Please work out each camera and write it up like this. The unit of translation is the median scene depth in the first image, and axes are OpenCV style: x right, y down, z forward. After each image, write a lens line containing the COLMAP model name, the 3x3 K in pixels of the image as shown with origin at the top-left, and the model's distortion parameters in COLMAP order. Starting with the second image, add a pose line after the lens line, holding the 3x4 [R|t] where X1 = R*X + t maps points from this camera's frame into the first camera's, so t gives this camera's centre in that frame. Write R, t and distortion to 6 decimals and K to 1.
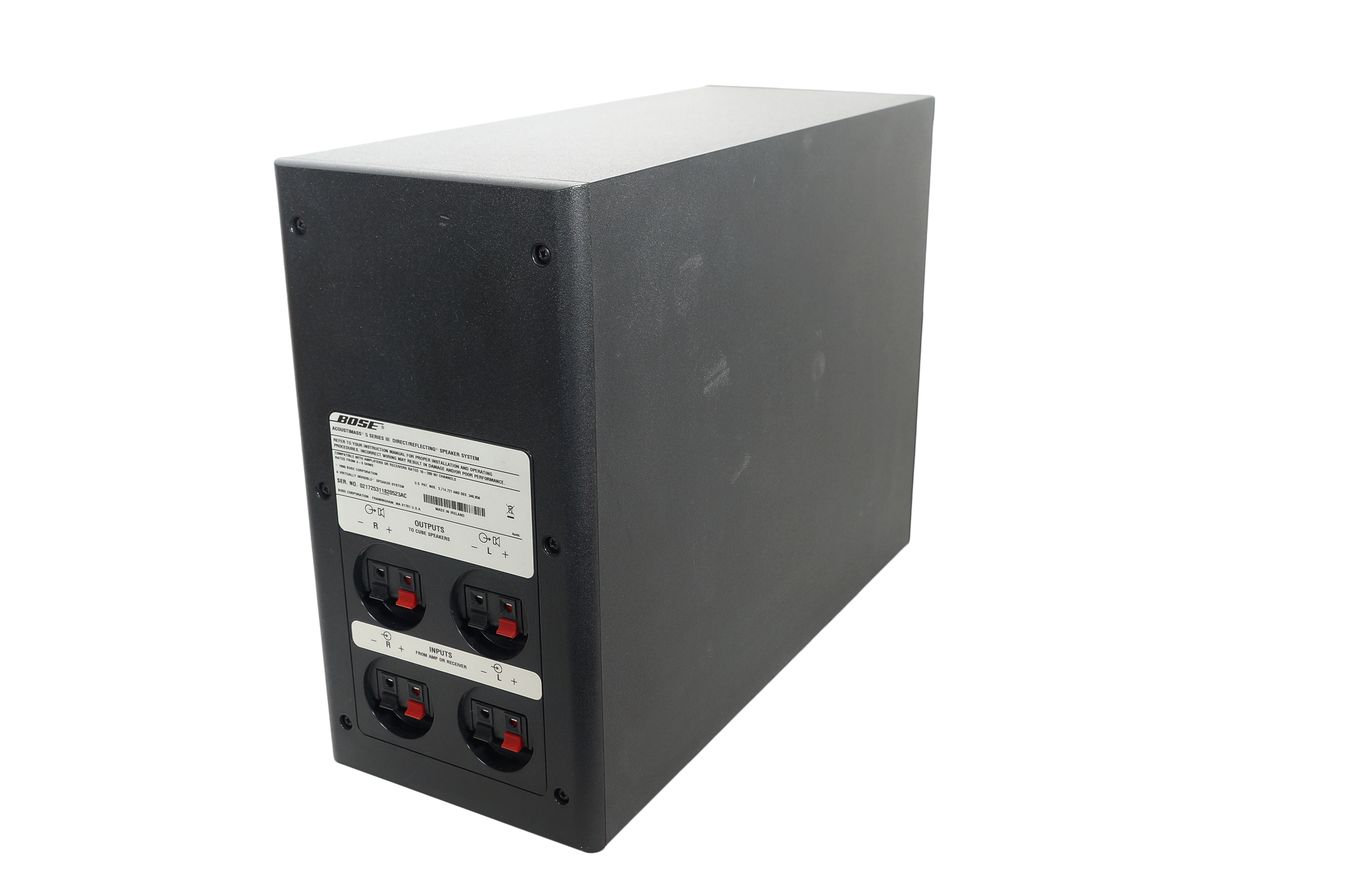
lens RADIAL K [[1341.2, 0, 674.8], [0, 1341.2, 452.8], [0, 0, 1]] dist [-0.095283, 0.000000]
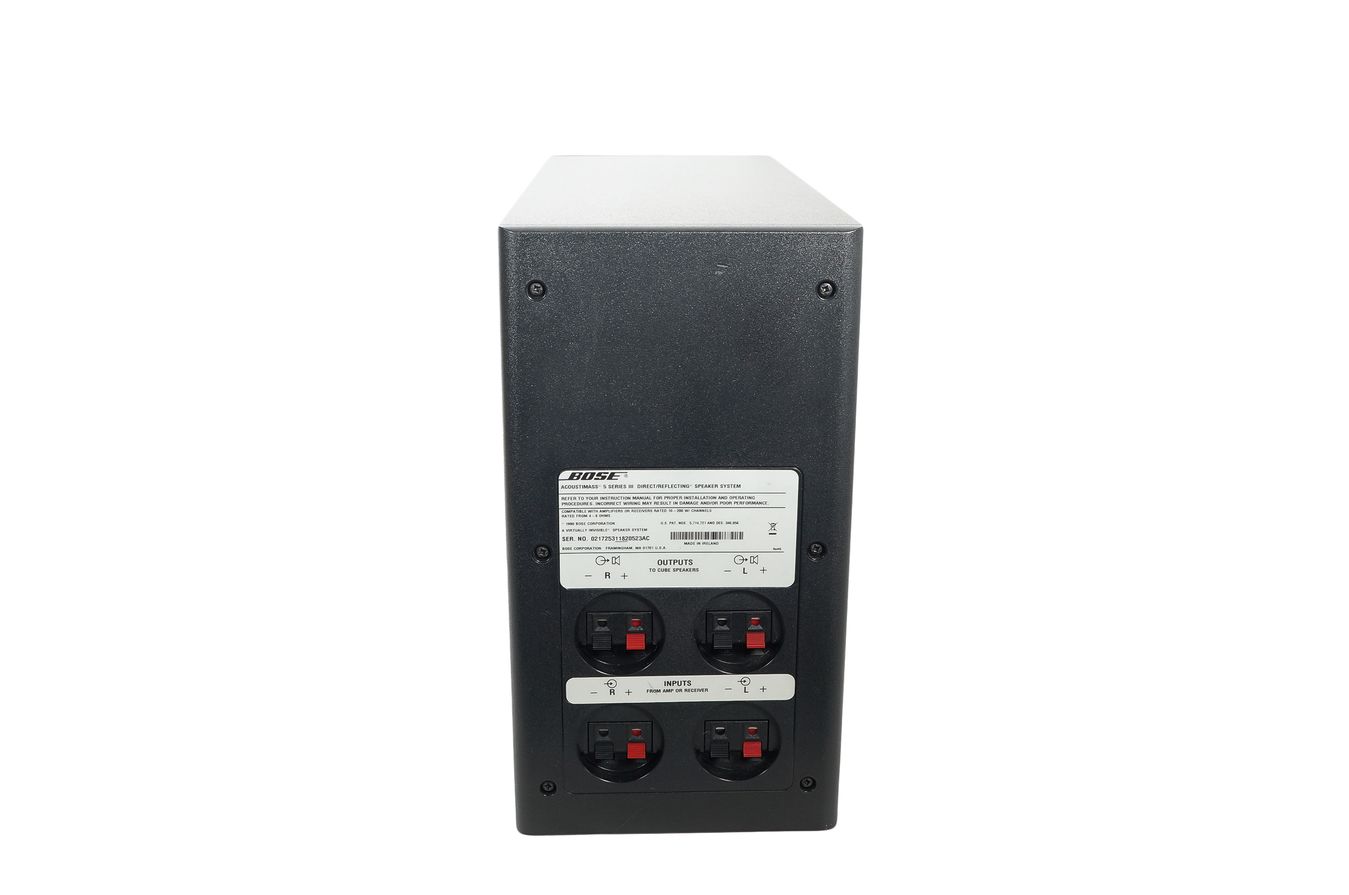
lens RADIAL K [[1341.2, 0, 674.4], [0, 1341.2, 442.3], [0, 0, 1]] dist [-0.095283, 0.000000]
pose [[0.857971, -0.143784, 0.493166, -0.693007], [0.173293, 0.984765, -0.014370, -0.023038], [-0.483586, 0.097792, 0.869817, 0.072405]]
